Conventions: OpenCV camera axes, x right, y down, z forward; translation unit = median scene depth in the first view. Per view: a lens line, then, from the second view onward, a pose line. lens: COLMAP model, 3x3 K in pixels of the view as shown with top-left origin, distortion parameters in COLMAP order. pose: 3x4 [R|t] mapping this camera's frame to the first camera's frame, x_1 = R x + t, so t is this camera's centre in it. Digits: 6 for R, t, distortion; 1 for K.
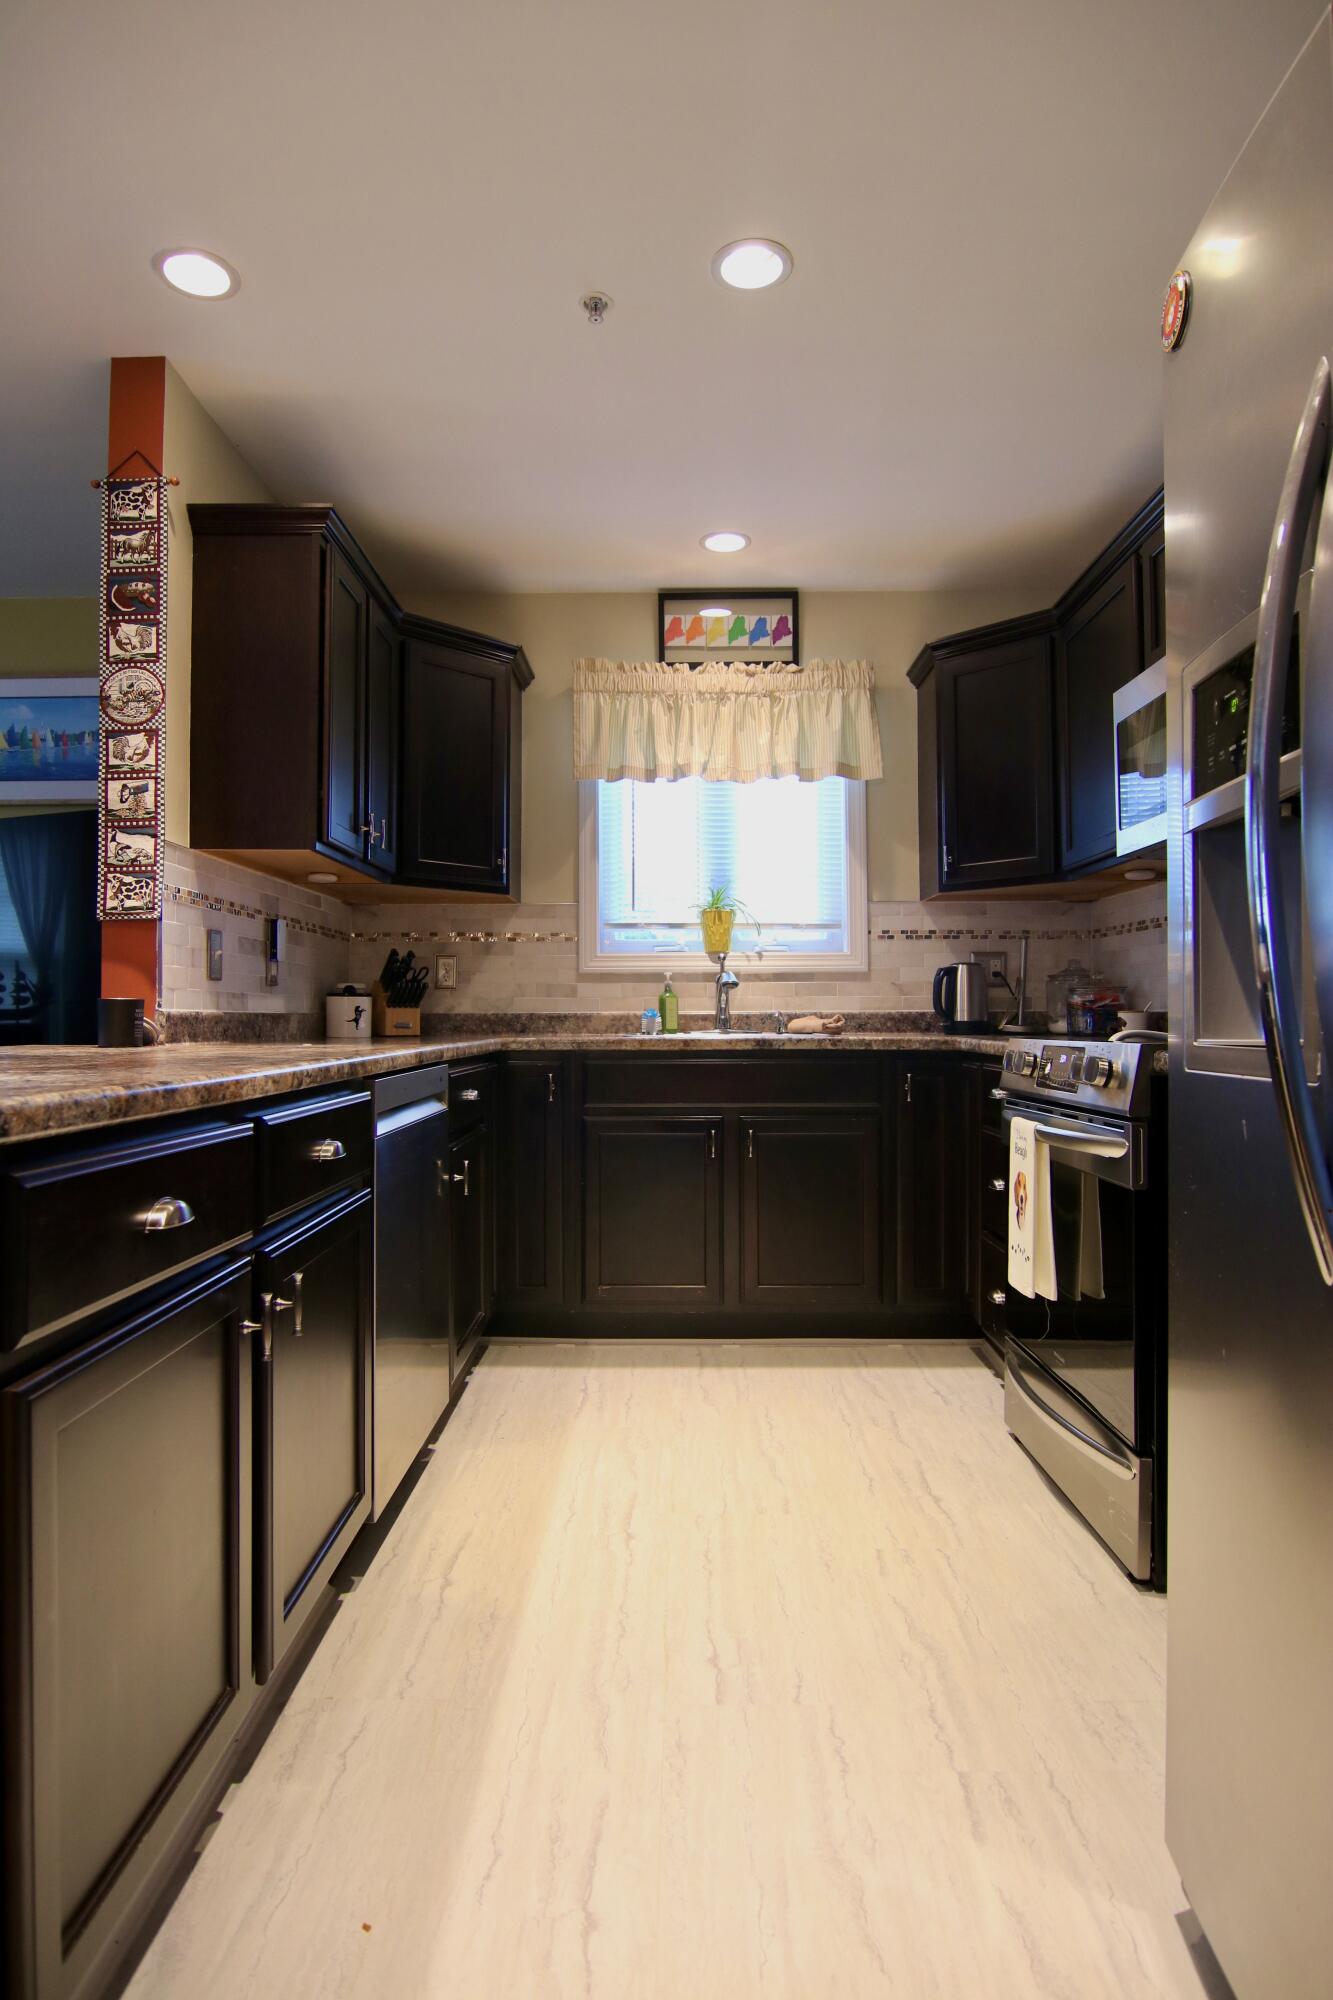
lens RADIAL K [[1122.2, 0, 673.1], [0, 1122.2, 995.4], [0, 0, 1]] dist [-0.027723, -0.003779]
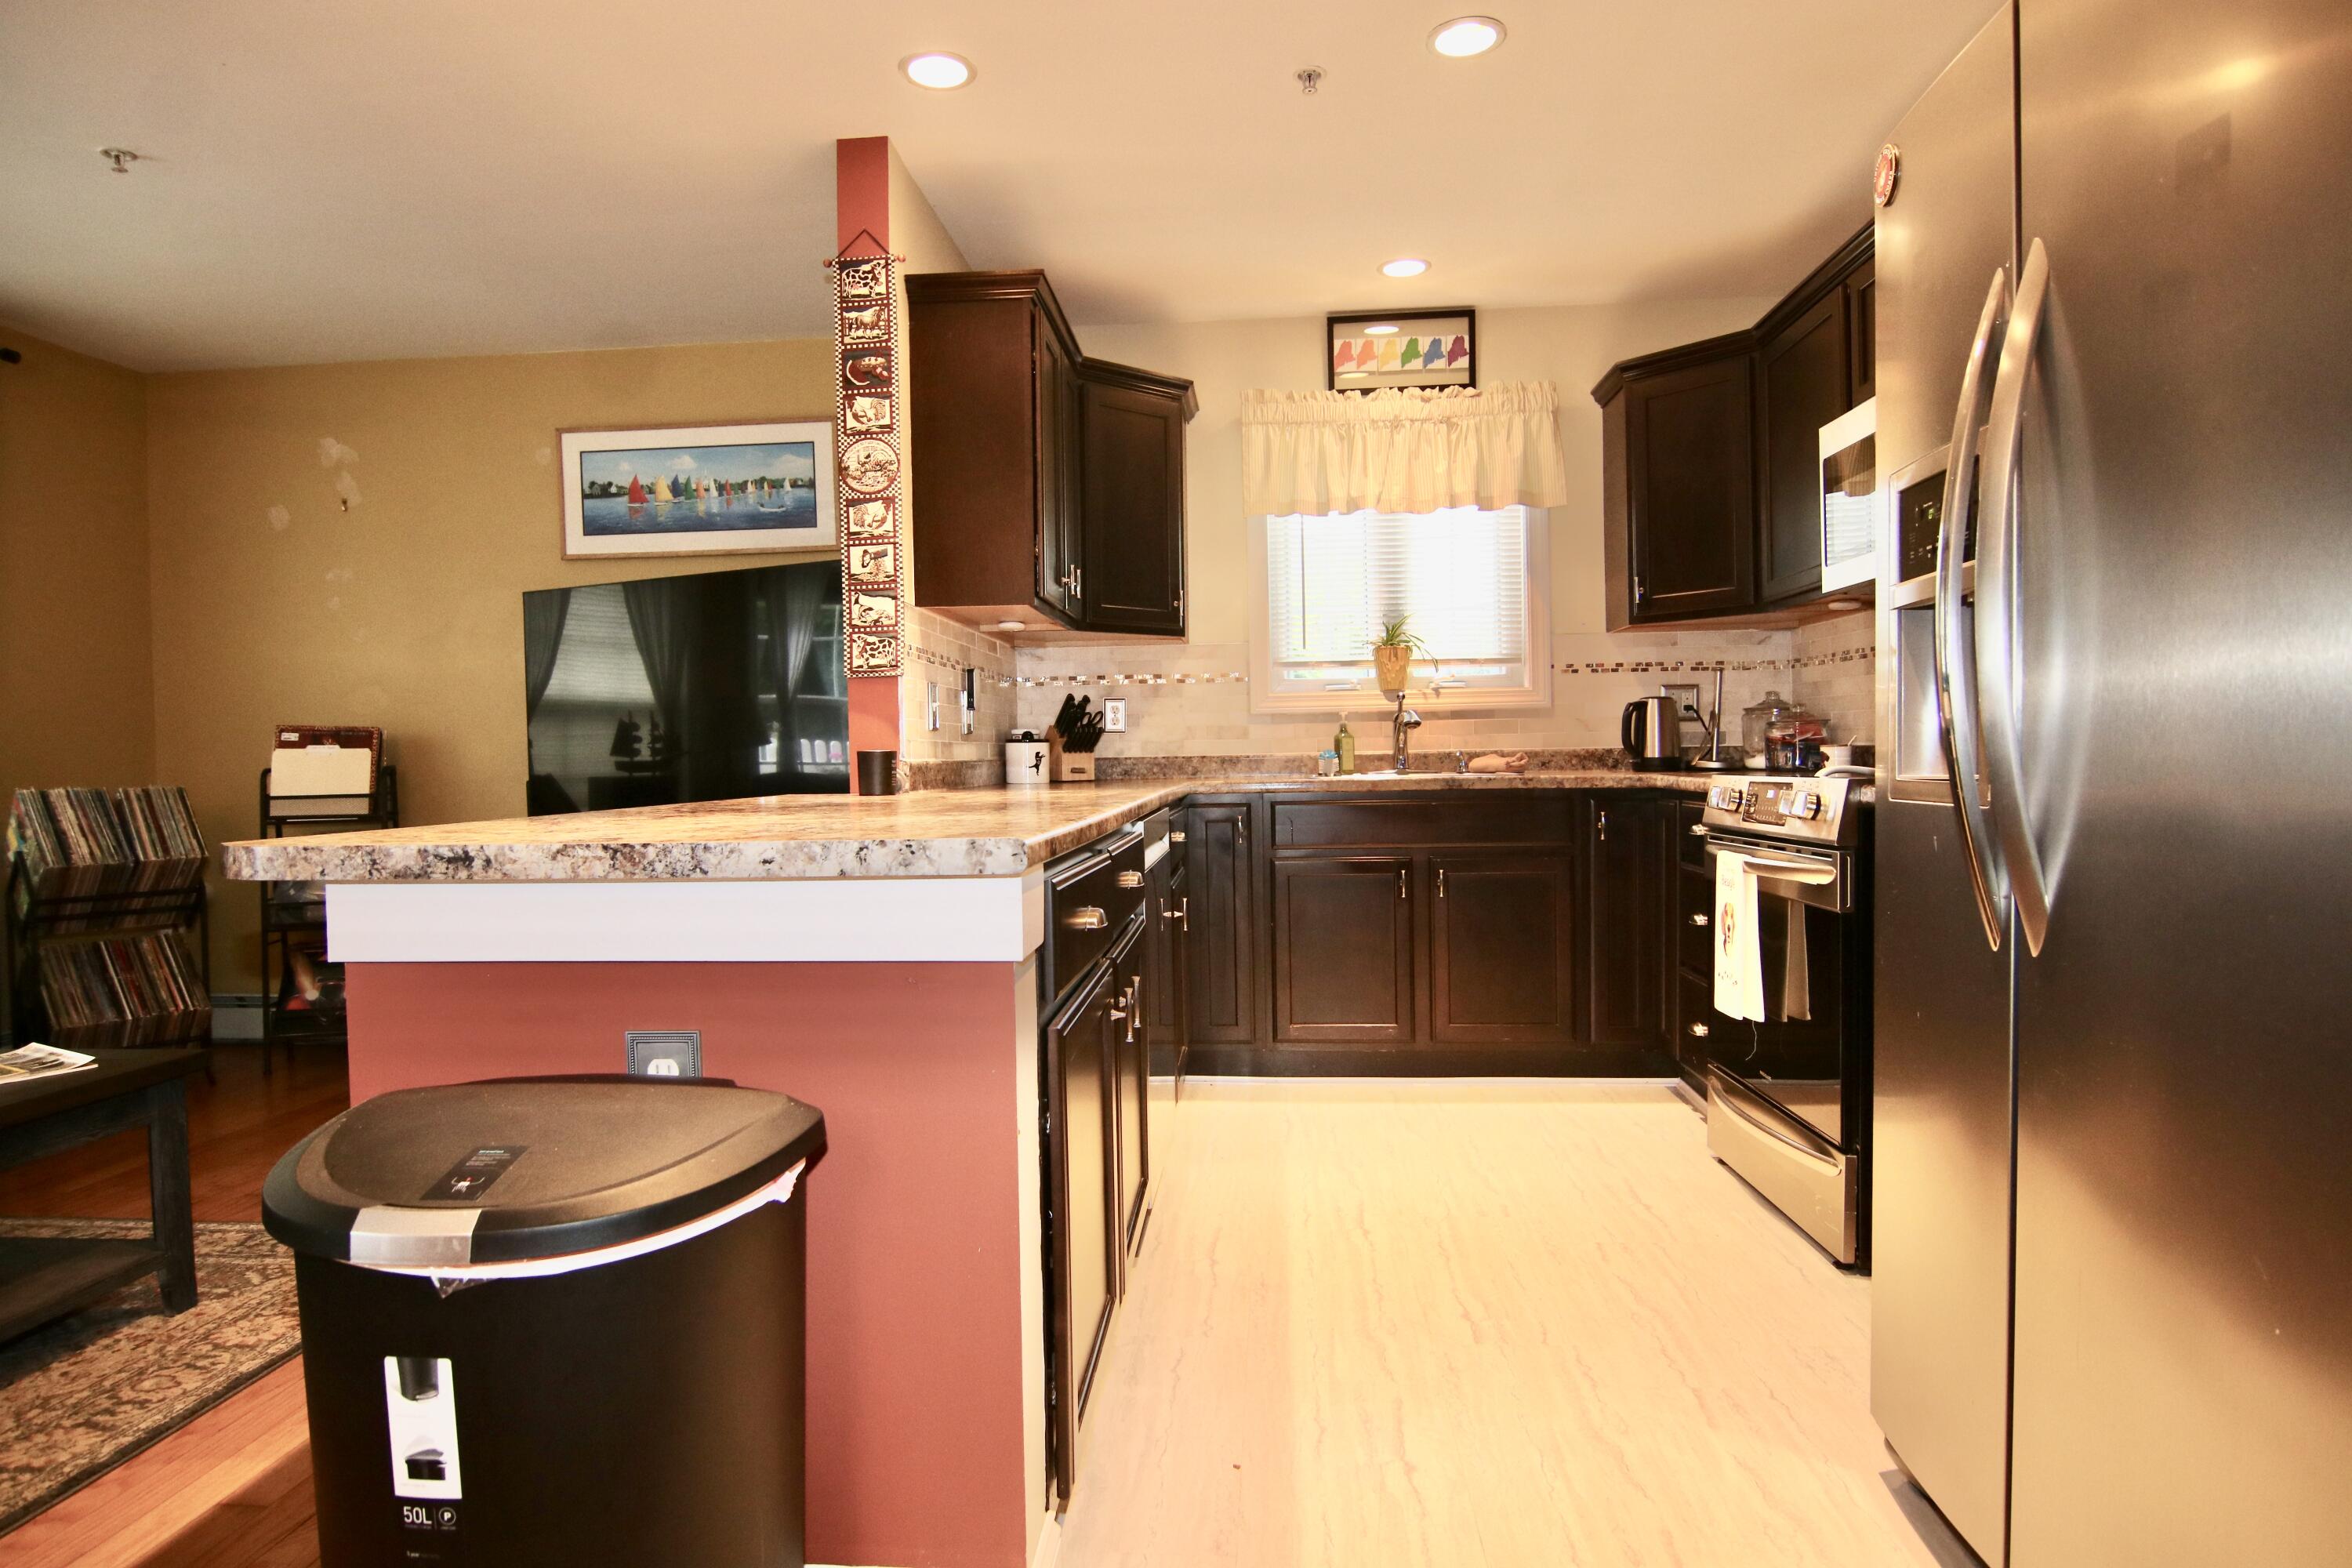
lens RADIAL K [[1319.7, 0, 1160.2], [0, 1319.7, 792.7], [0, 0, 1]] dist [-0.027723, -0.003779]
pose [[0.996557, -0.013589, -0.081787, -0.090940], [0.017477, 0.998741, 0.047018, -0.009282], [0.081045, -0.048286, 0.995540, -0.203079]]
